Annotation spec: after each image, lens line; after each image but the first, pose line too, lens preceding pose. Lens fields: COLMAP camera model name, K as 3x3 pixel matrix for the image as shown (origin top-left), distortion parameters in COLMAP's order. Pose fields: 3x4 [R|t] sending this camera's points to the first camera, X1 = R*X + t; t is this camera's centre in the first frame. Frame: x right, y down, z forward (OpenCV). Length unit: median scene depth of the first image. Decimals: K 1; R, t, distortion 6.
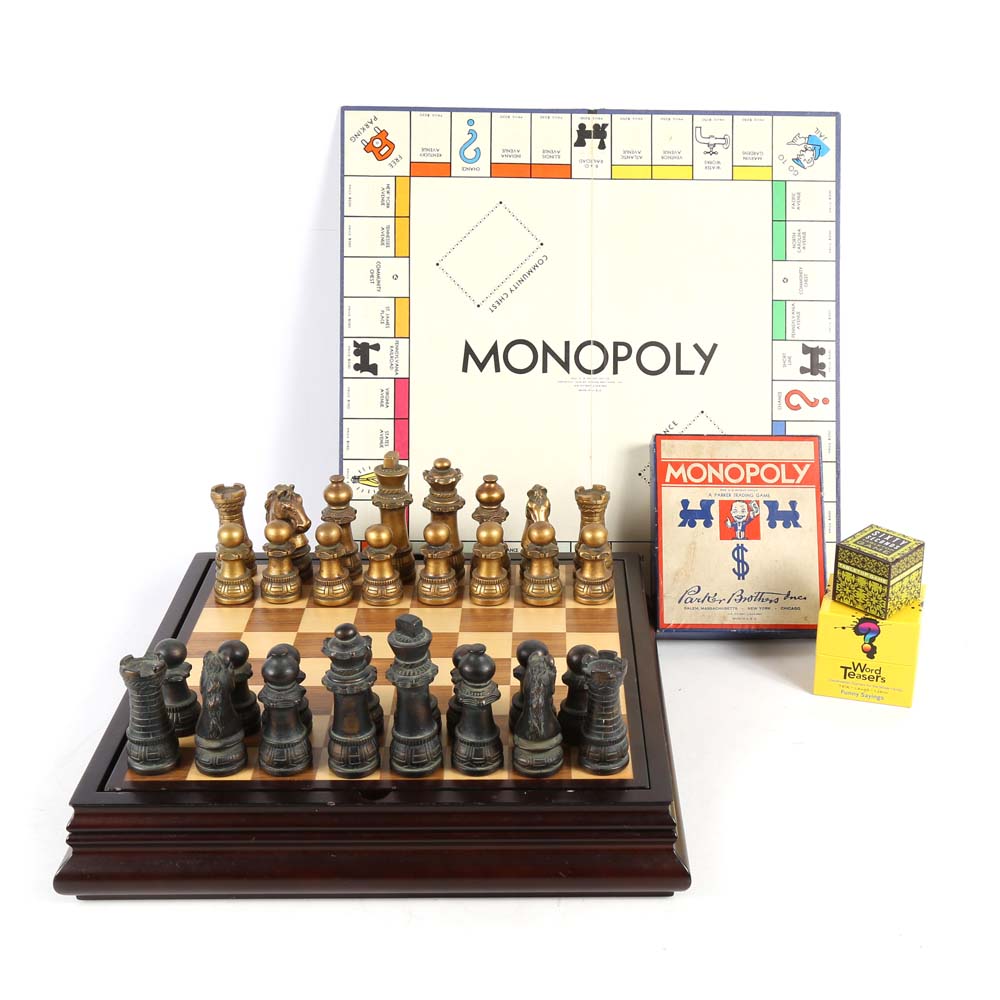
lens RADIAL K [[1491.3, 0, 586.5], [0, 1491.3, 546.8], [0, 0, 1]] dist [-0.016228, 0.000000]
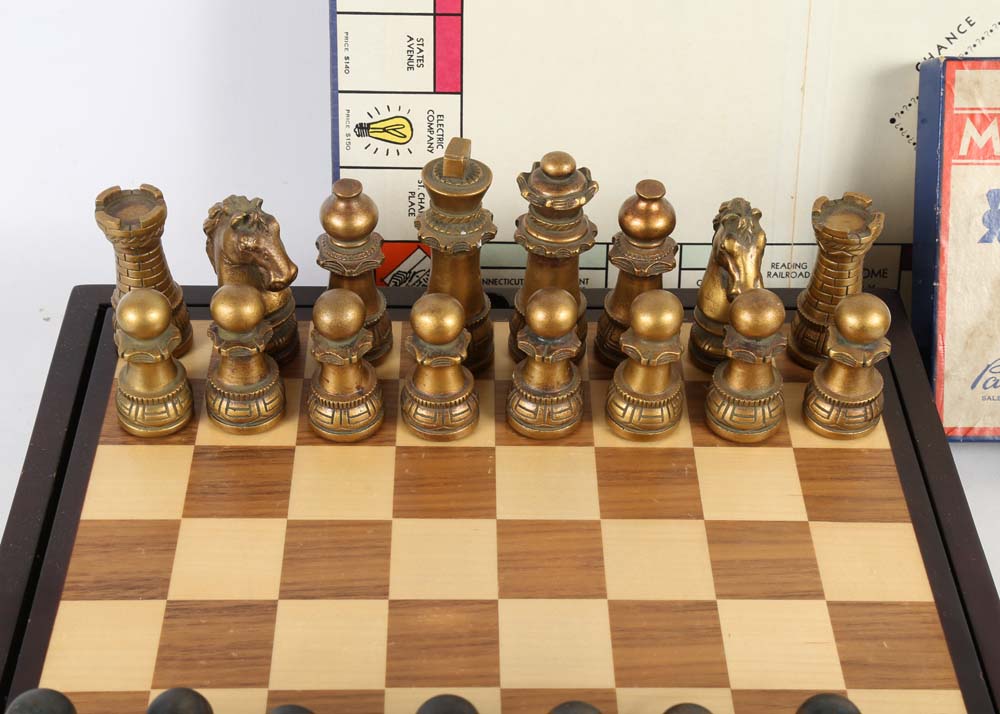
lens RADIAL K [[1590.0, 0, 492.8], [0, 1590.0, 367.0], [0, 0, 1]] dist [0.138937, 0.000000]
pose [[0.999950, 0.009773, -0.002088, -0.117968], [-0.008682, 0.952983, 0.302901, -0.154556], [0.004950, -0.302867, 0.953020, 0.473148]]
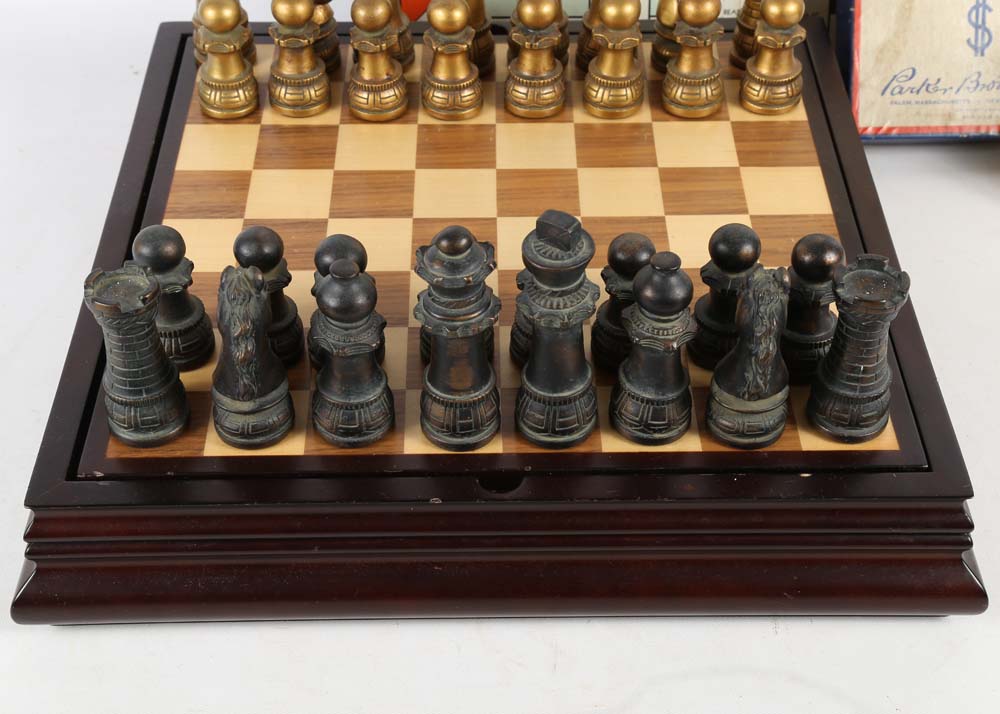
lens RADIAL K [[1590.0, 0, 496.2], [0, 1590.0, 362.1], [0, 0, 1]] dist [0.138937, 0.000000]
pose [[0.999753, -0.002343, -0.022123, -0.102376], [0.008917, 0.953271, 0.301985, -0.072403], [0.020382, -0.302107, 0.953056, 0.287120]]
